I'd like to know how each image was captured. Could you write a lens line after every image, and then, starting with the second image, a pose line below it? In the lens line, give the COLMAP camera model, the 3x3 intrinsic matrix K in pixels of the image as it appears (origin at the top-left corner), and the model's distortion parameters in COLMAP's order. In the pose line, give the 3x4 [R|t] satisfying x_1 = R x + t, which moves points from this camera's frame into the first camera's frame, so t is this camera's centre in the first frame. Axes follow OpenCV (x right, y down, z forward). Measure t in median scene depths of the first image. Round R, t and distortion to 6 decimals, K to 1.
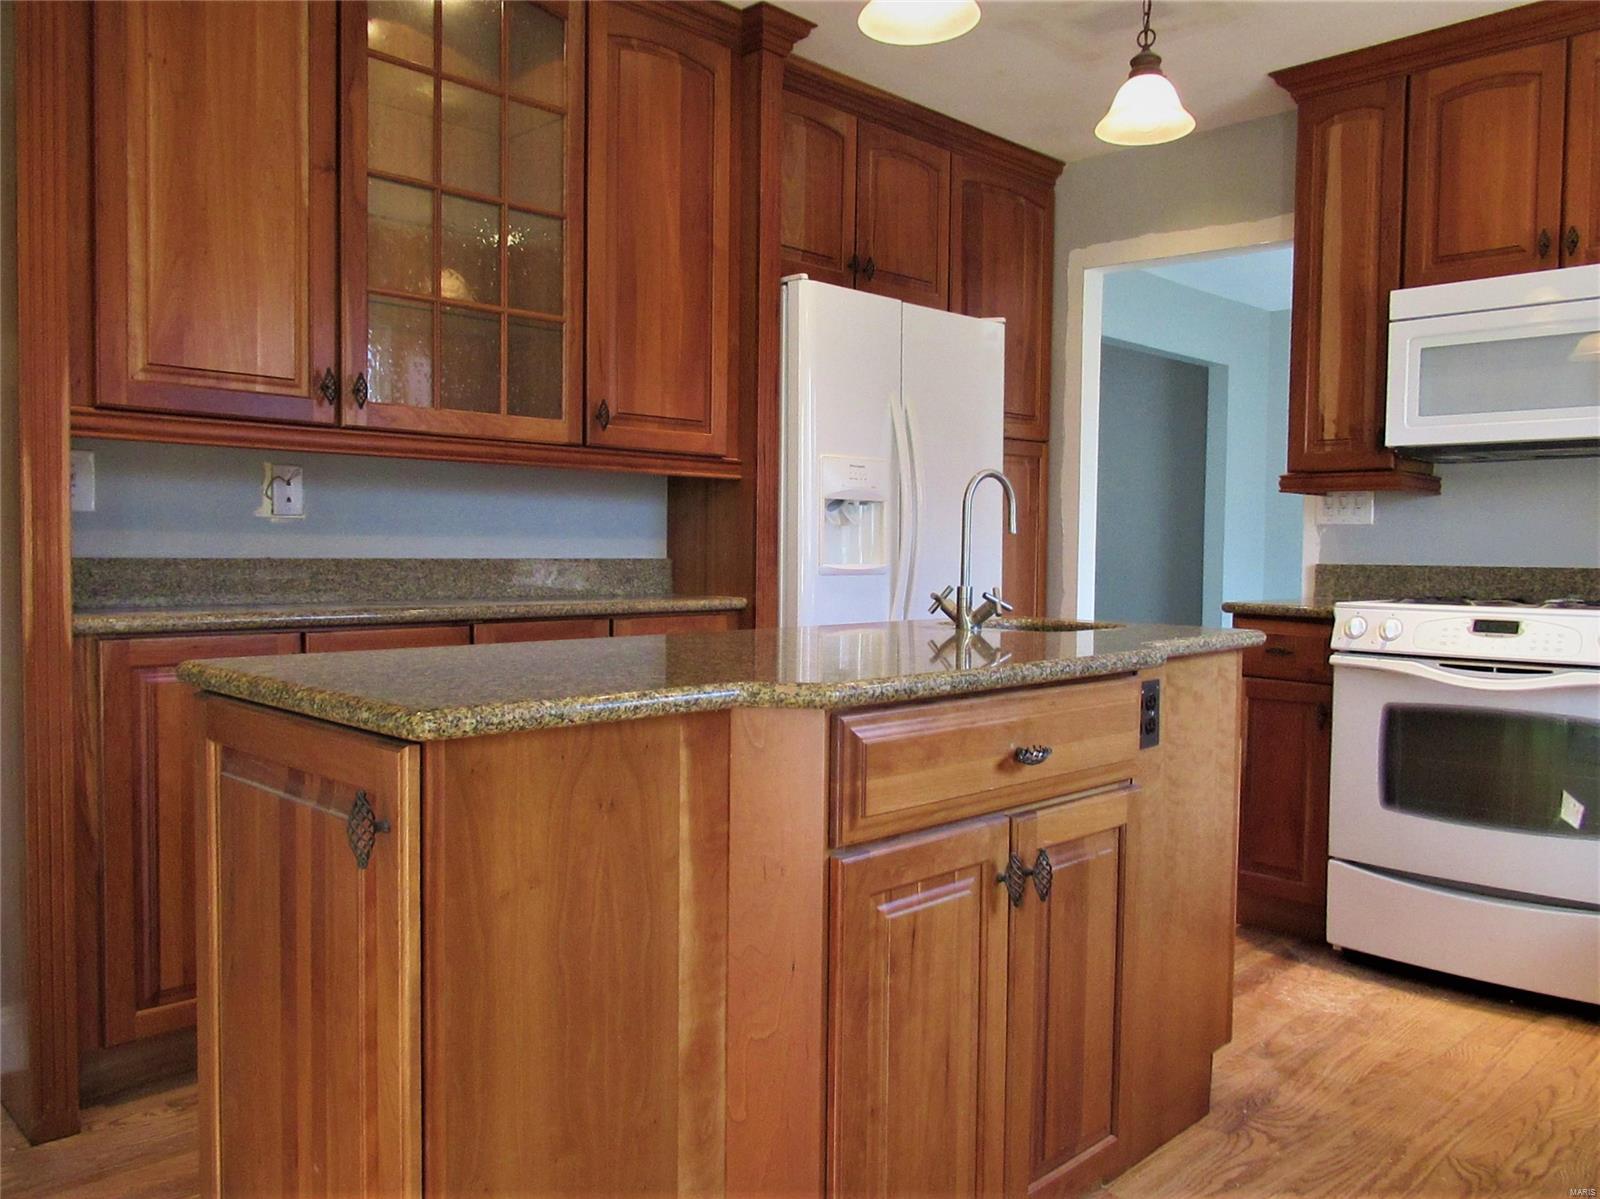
lens RADIAL K [[1257.0, 0, 800.0], [0, 1257.0, 599.5], [0, 0, 1]] dist [0.000279, 0.001211]
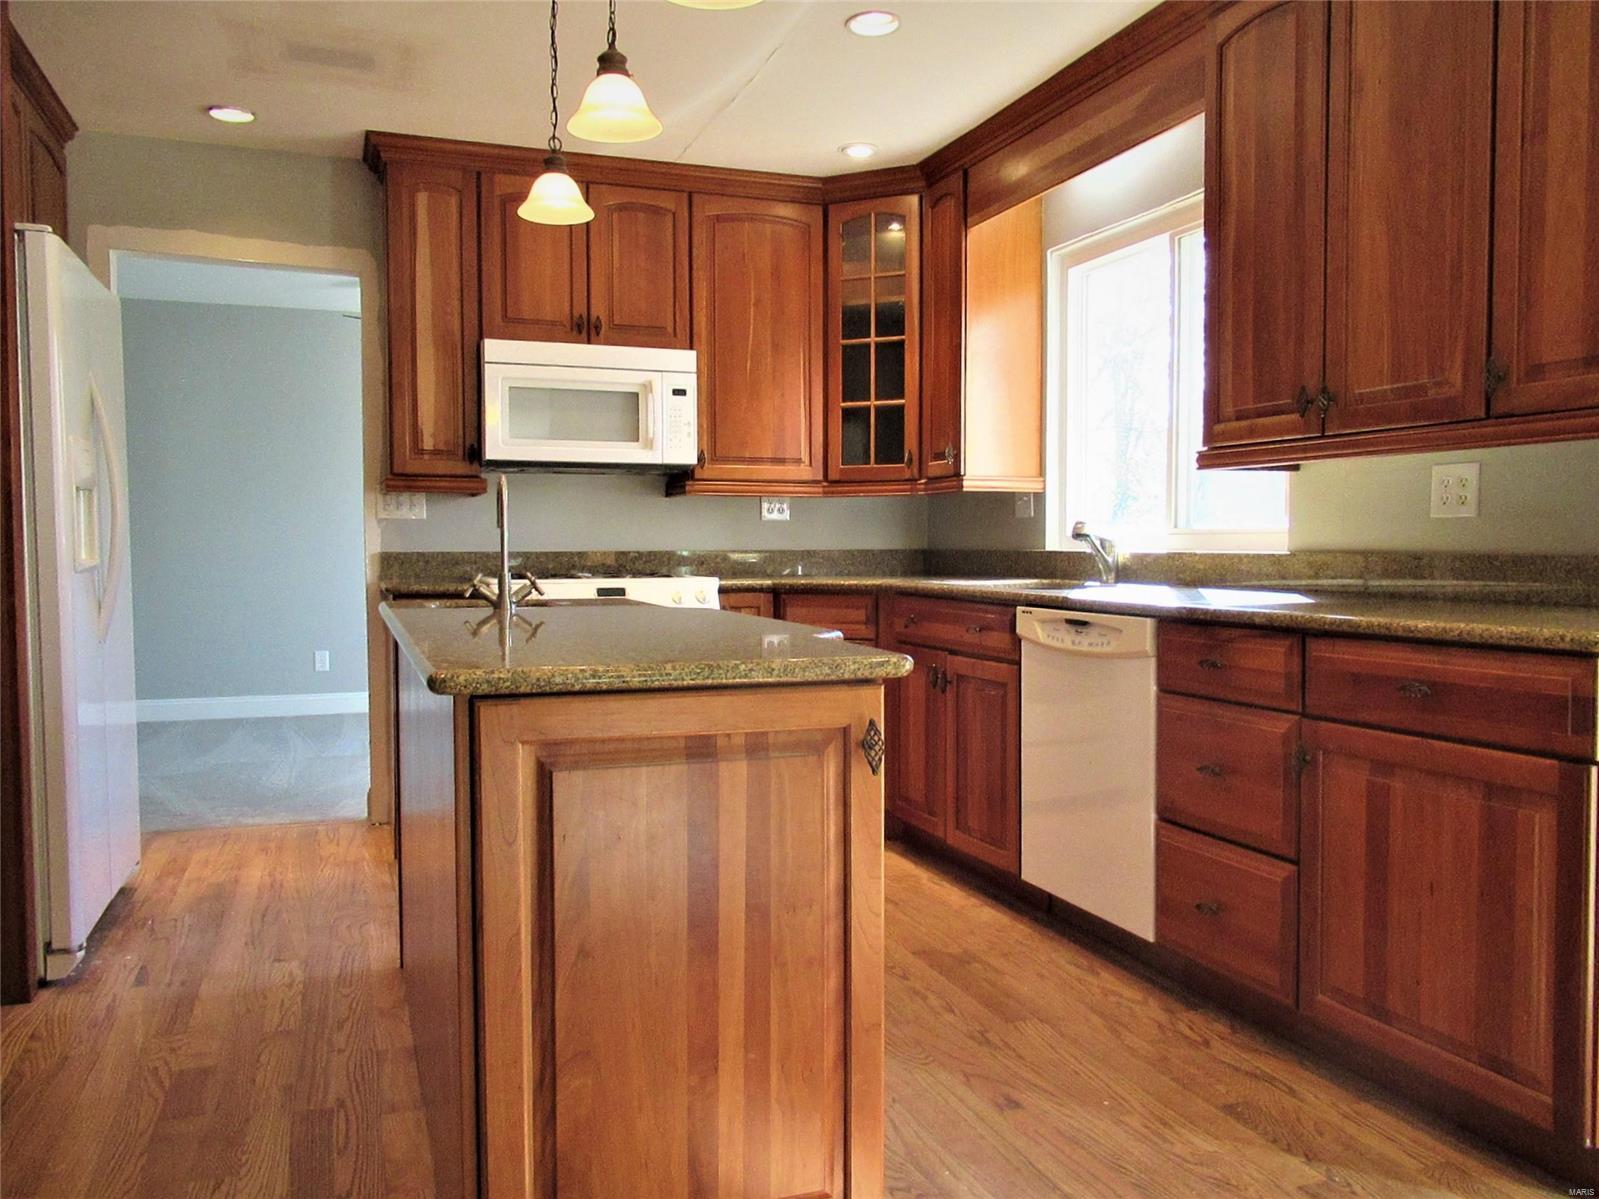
lens RADIAL K [[1256.2, 0, 799.5], [0, 1256.2, 599.5], [0, 0, 1]] dist [0.000279, 0.001211]
pose [[0.429671, -0.047774, 0.901721, -0.539502], [0.043279, 0.998541, 0.032281, -0.005300], [-0.901948, 0.025155, 0.431112, 0.151468]]
